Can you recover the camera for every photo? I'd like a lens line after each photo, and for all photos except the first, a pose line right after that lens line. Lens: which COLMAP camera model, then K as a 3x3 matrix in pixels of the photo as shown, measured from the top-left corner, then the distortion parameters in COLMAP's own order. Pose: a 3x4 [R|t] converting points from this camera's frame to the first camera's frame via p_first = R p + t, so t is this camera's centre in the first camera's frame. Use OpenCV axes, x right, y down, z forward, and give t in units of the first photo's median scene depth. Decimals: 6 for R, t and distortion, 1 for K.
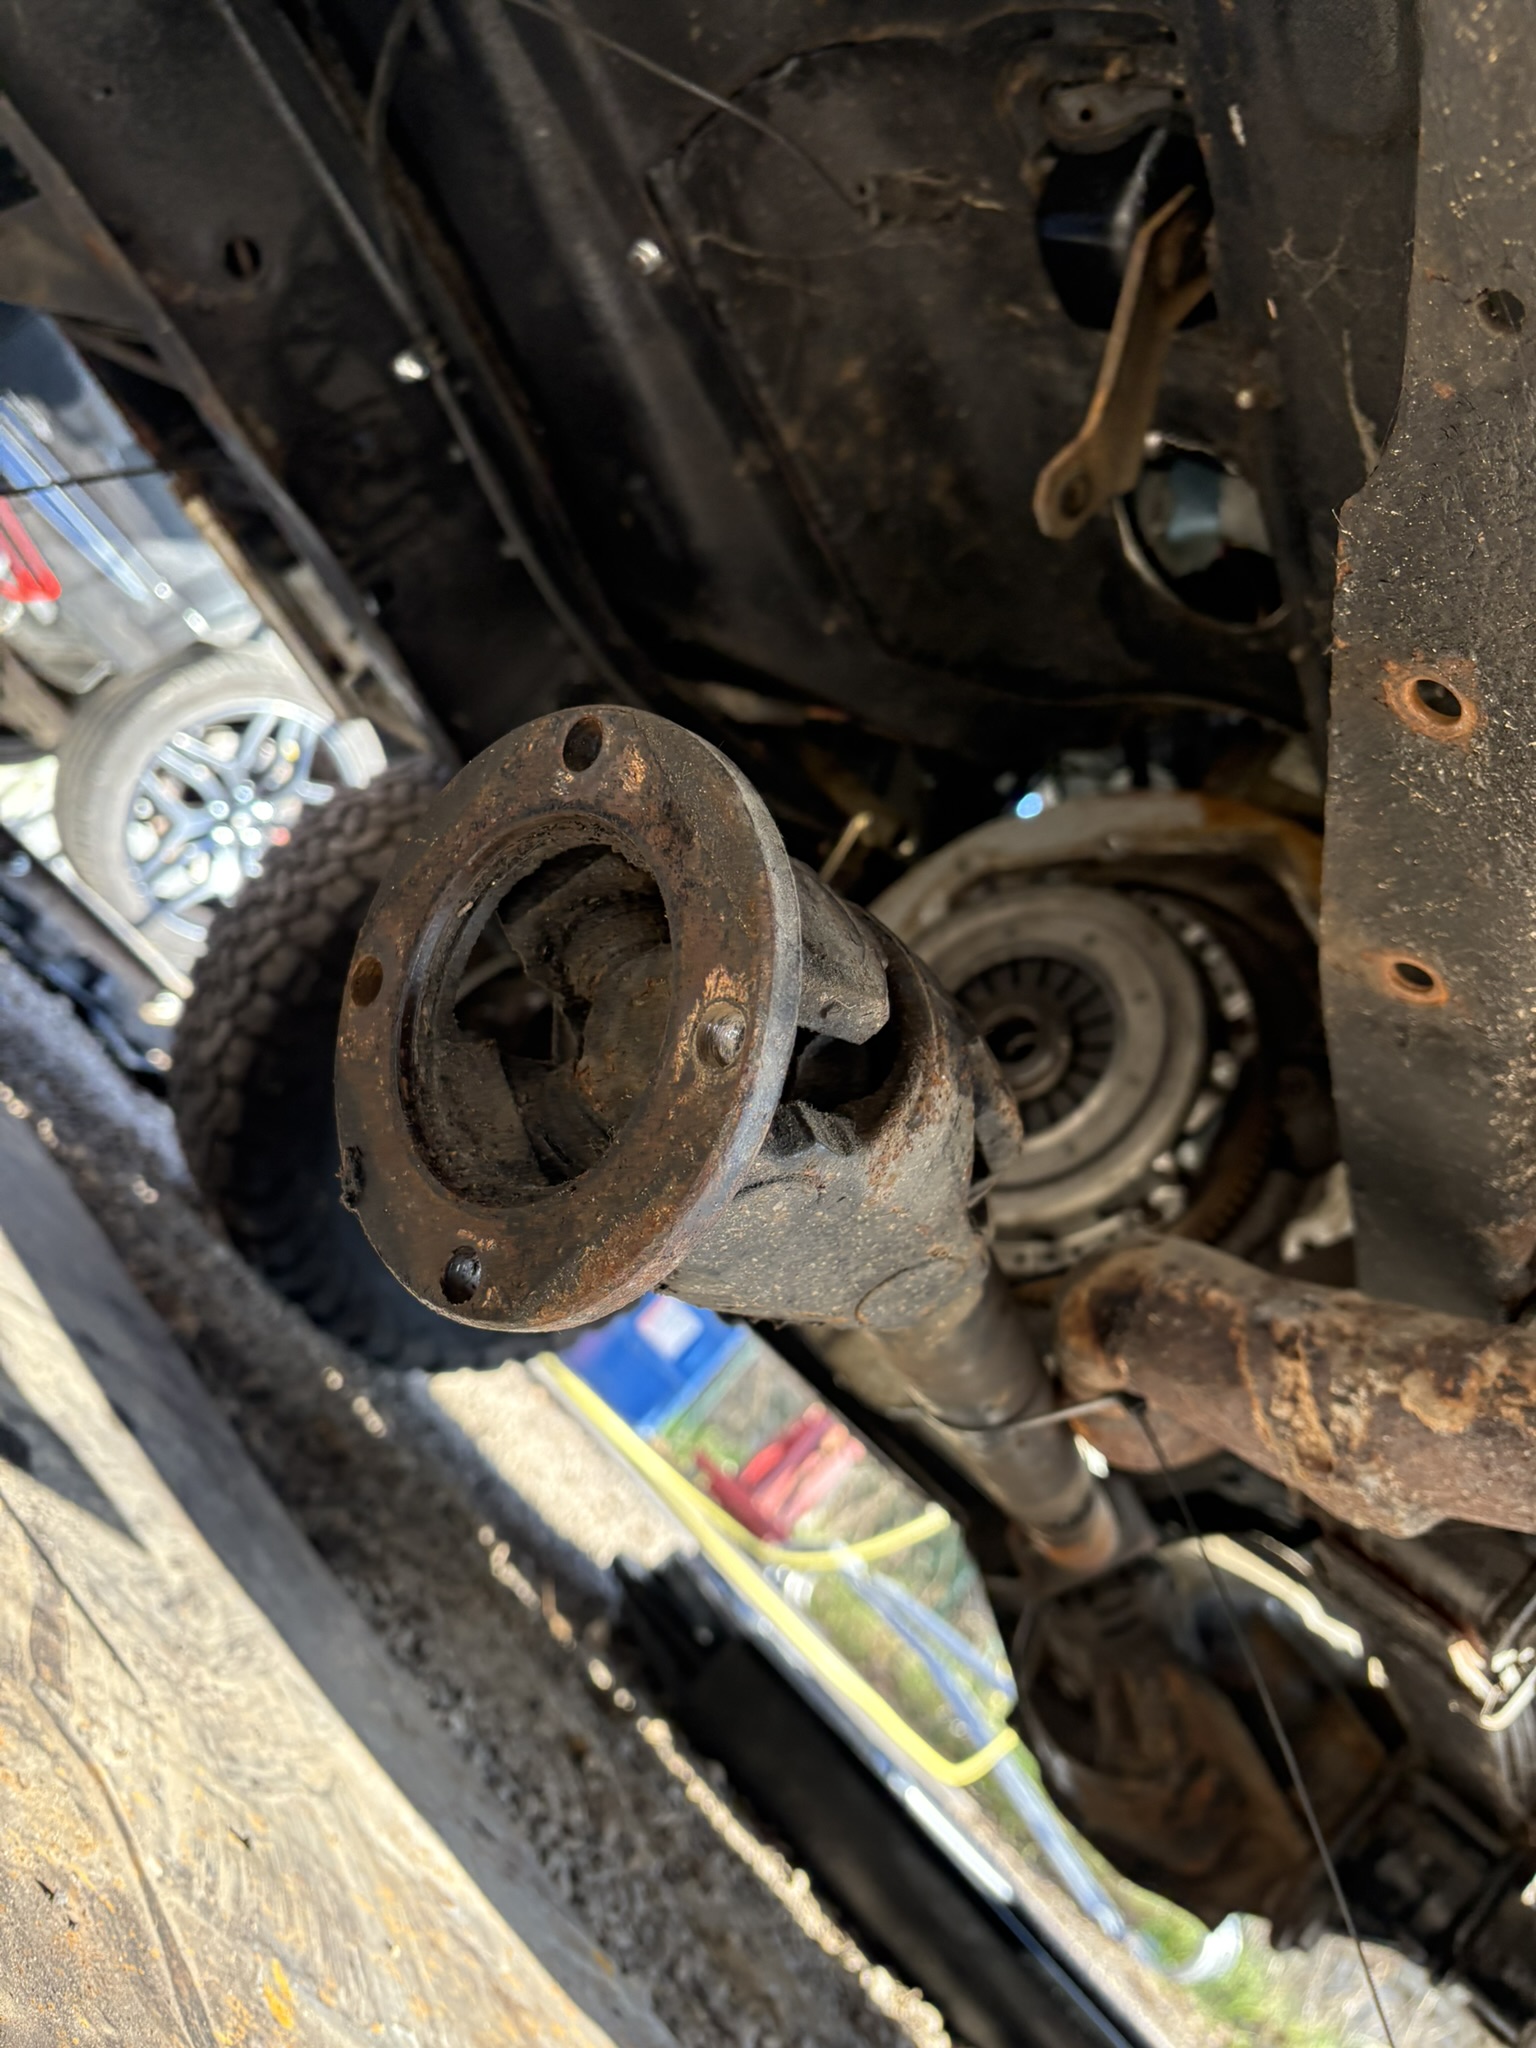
lens RADIAL K [[1565.4, 0, 747.3], [0, 1565.4, 995.8], [0, 0, 1]] dist [0.009611, -0.000272]
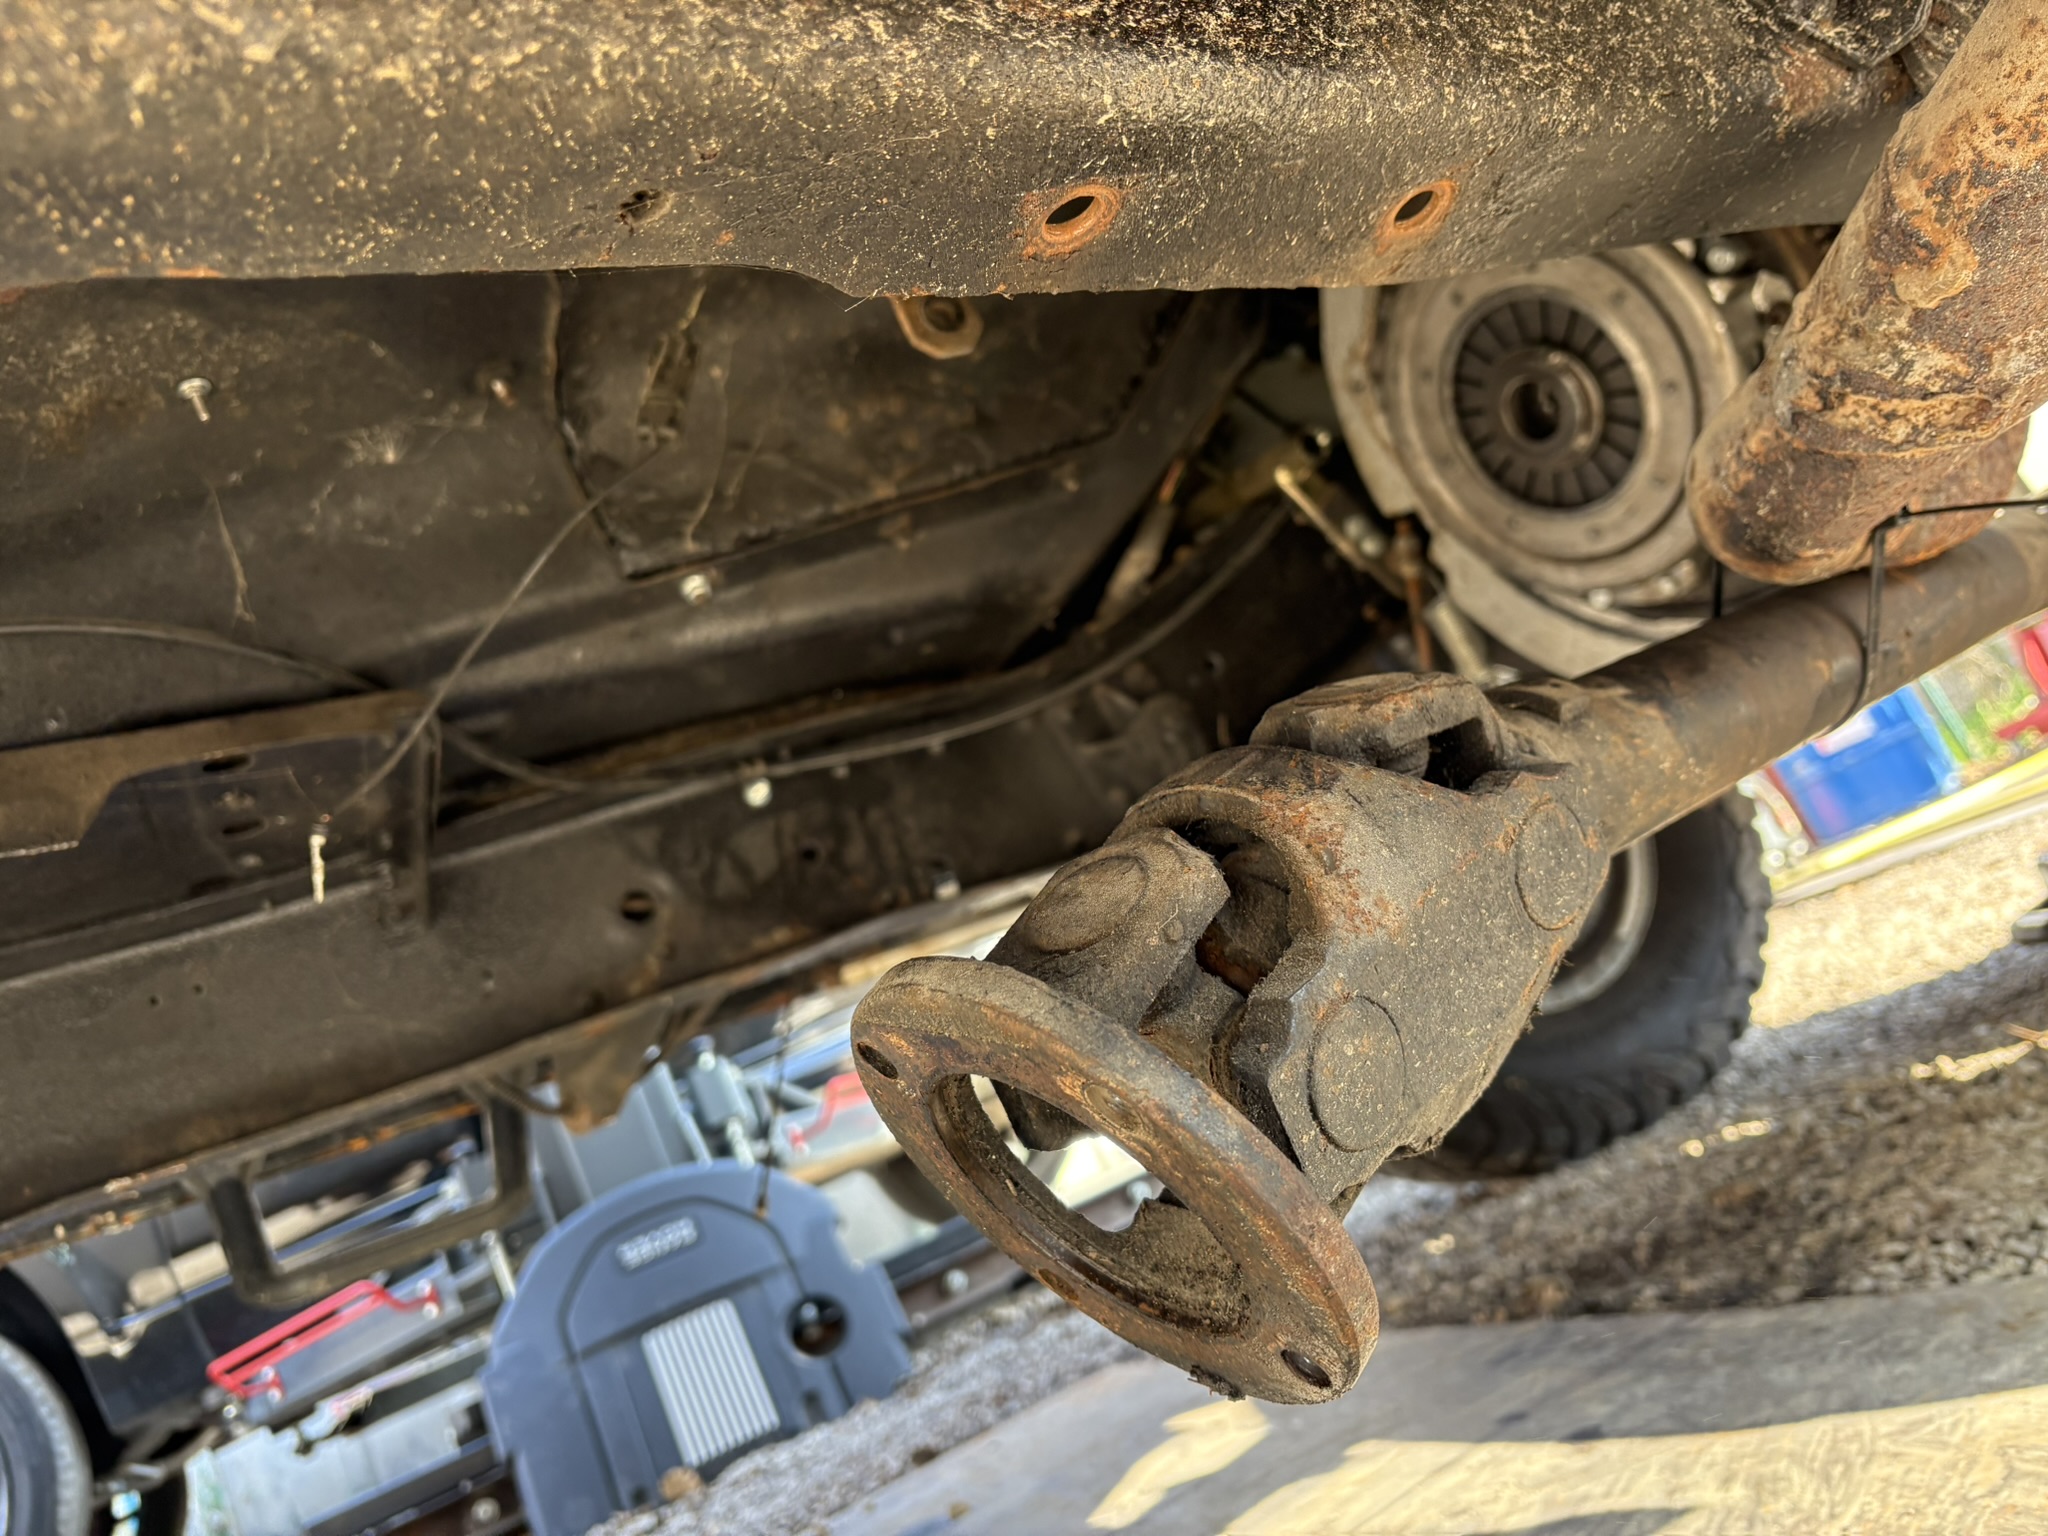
lens RADIAL K [[1540.6, 0, 1040.7], [0, 1540.6, 757.1], [0, 0, 1]] dist [0.066487, -0.079956]
pose [[0.257440, -0.941136, -0.219063, 0.109692], [0.922330, 0.306933, -0.234734, 0.039840], [0.288154, -0.141619, 0.947054, 0.015849]]
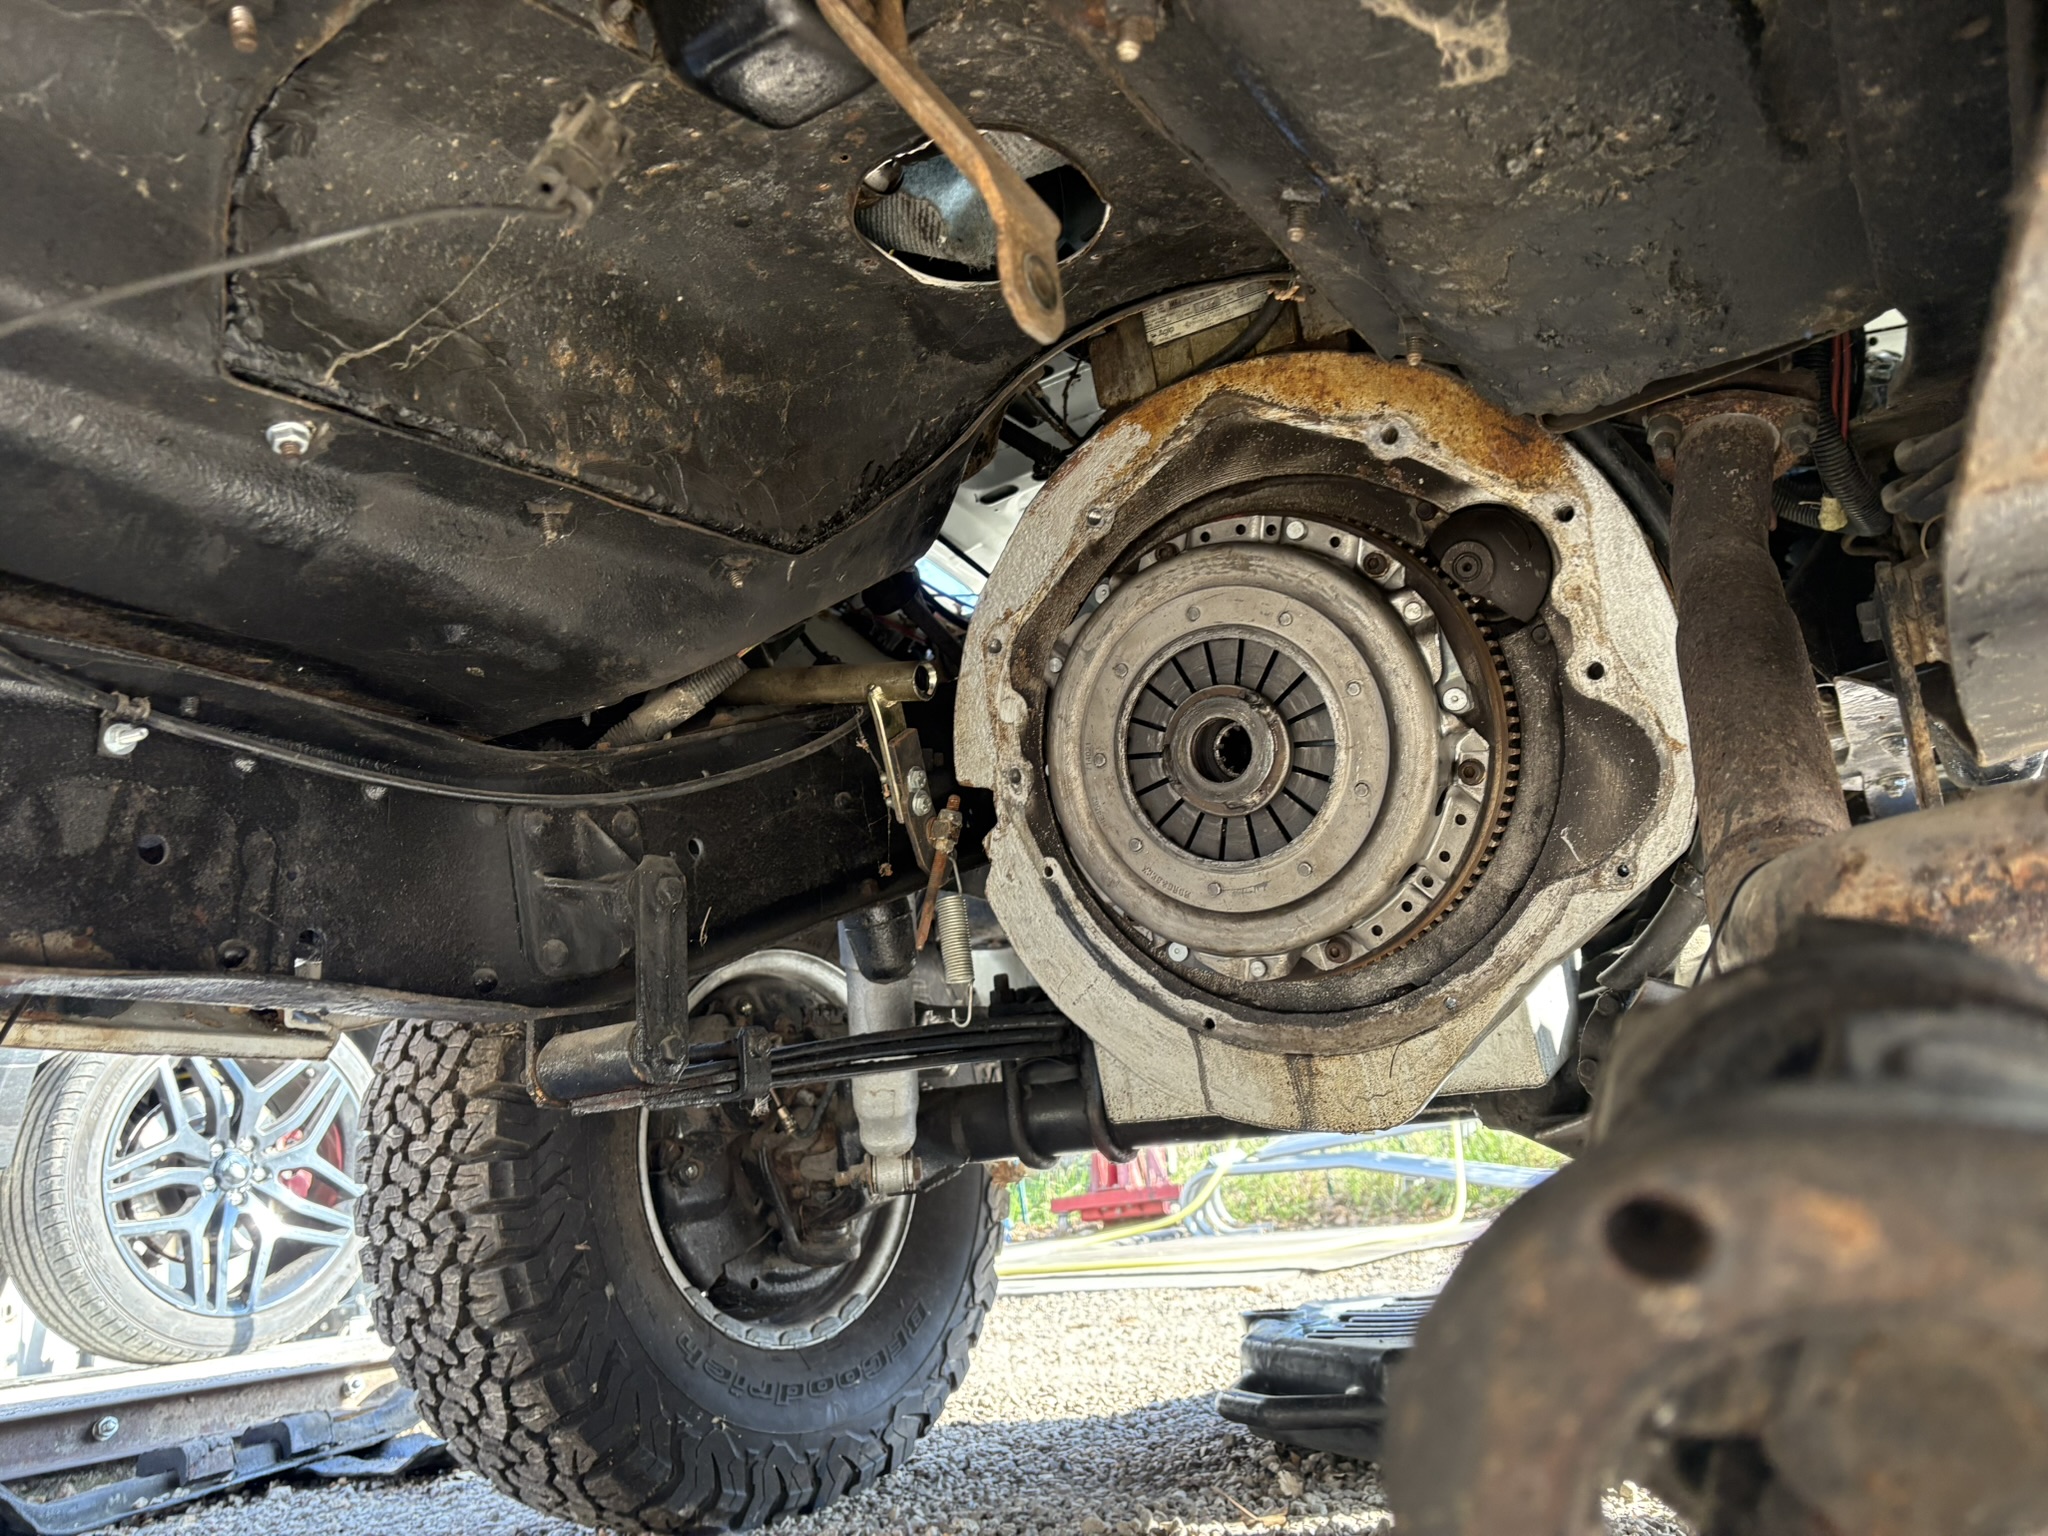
lens RADIAL K [[1540.6, 0, 1040.7], [0, 1540.6, 757.1], [0, 0, 1]] dist [0.066487, -0.079956]
pose [[0.651221, -0.737003, 0.180936, -0.068443], [0.731552, 0.673075, 0.108633, -0.153665], [-0.201846, 0.061620, 0.977477, 0.157661]]
